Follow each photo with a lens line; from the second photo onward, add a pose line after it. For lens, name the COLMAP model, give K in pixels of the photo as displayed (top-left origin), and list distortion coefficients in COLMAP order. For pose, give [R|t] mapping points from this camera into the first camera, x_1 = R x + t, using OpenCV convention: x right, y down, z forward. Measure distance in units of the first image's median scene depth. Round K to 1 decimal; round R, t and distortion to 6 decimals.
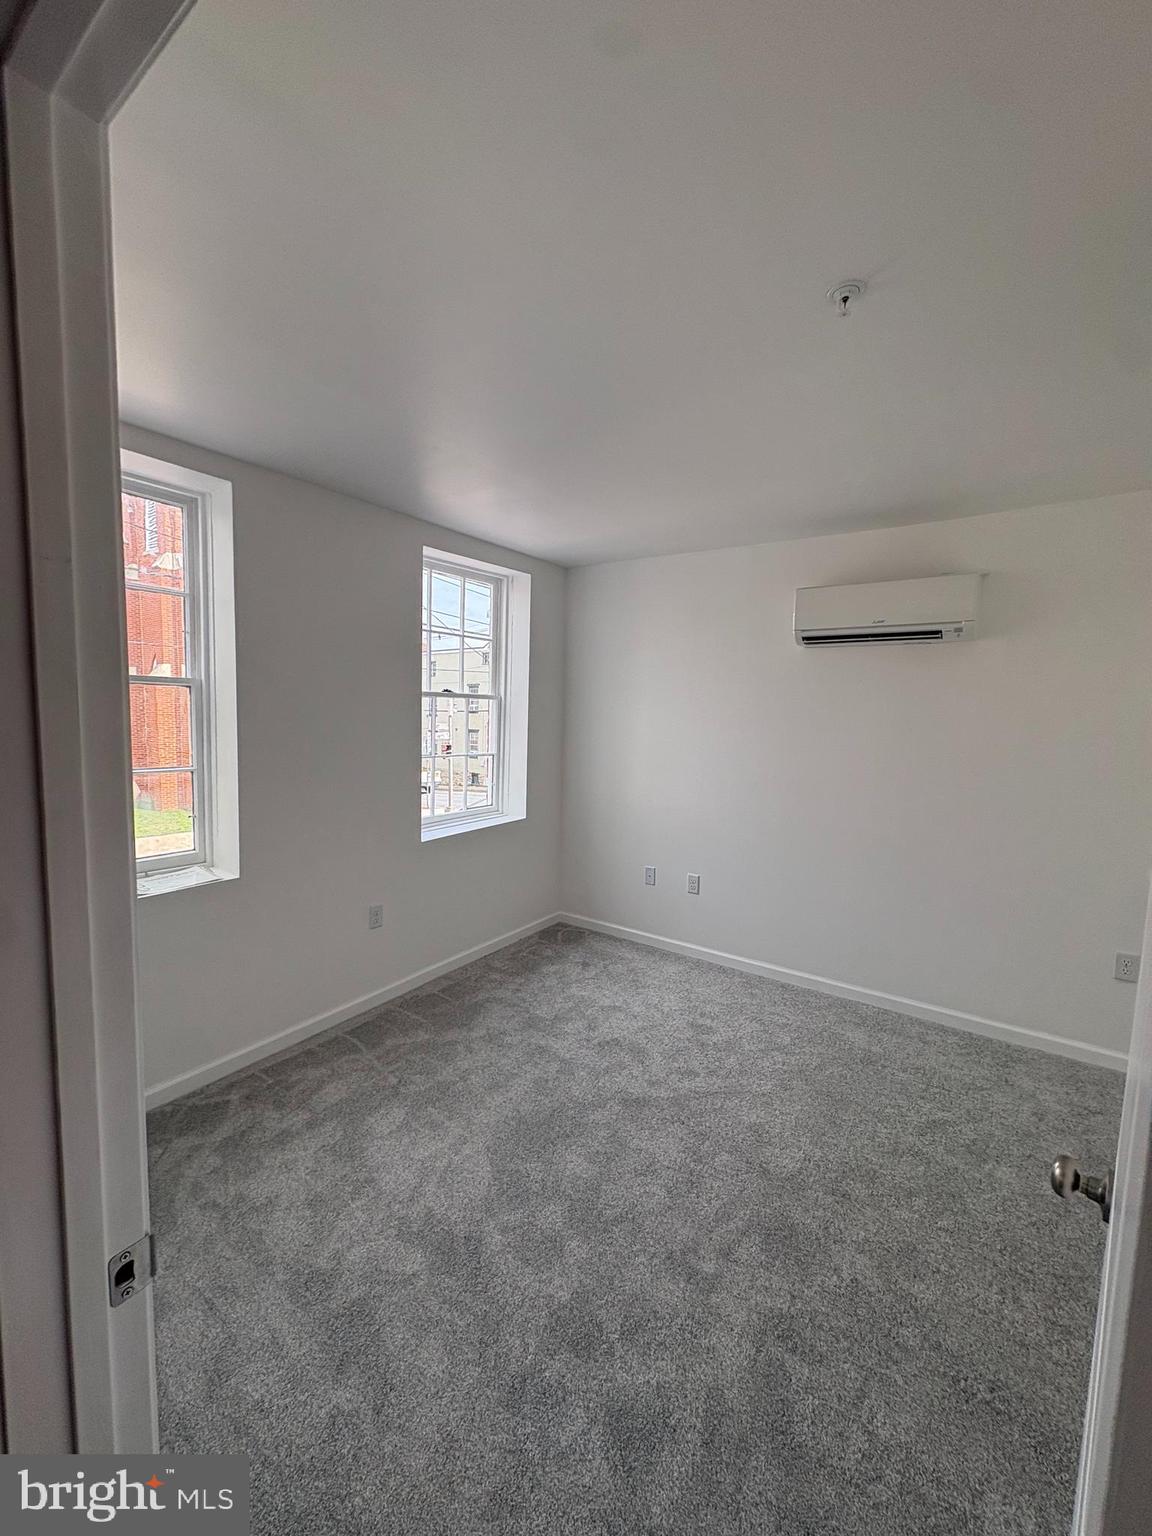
lens RADIAL K [[610.7, 0, 574.7], [0, 610.7, 764.9], [0, 0, 1]] dist [0.000250, 0.001101]
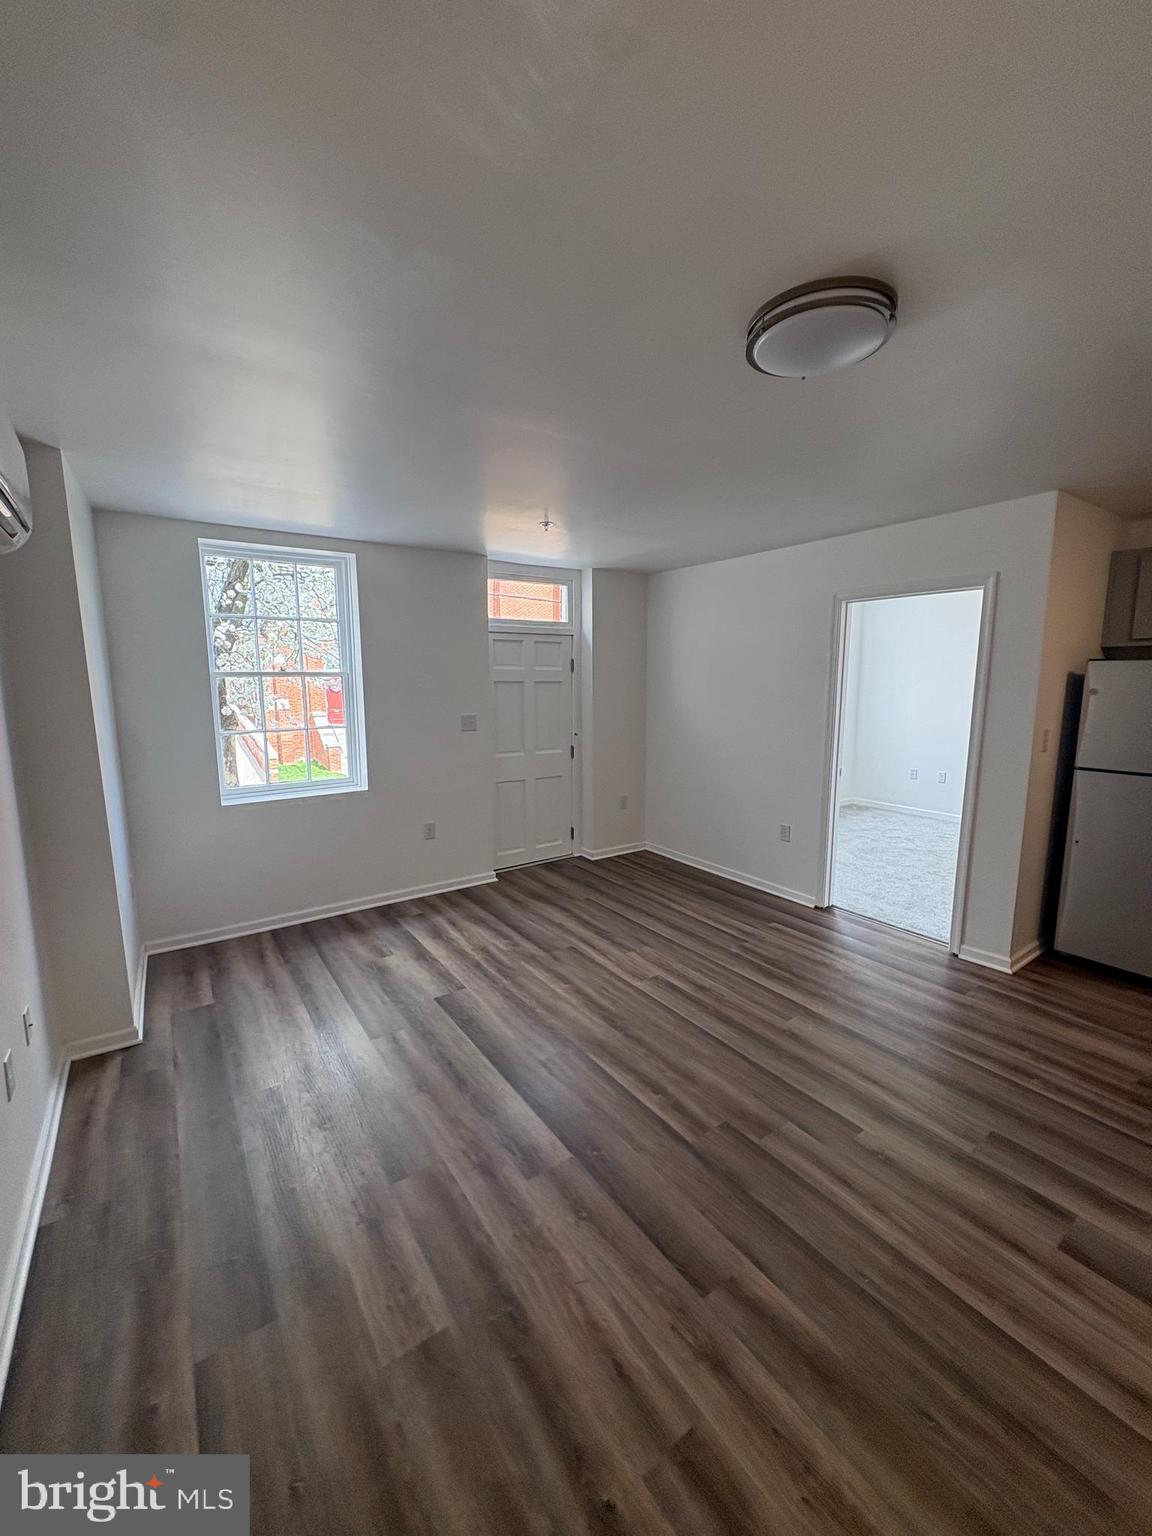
lens RADIAL K [[610.7, 0, 579.6], [0, 610.7, 768.1], [0, 0, 1]] dist [0.000250, 0.001101]
pose [[0.939157, 0.019853, -0.342913, -0.233984], [0.000323, 0.998277, 0.058679, 0.081187], [0.343487, -0.055220, 0.937533, -1.274523]]
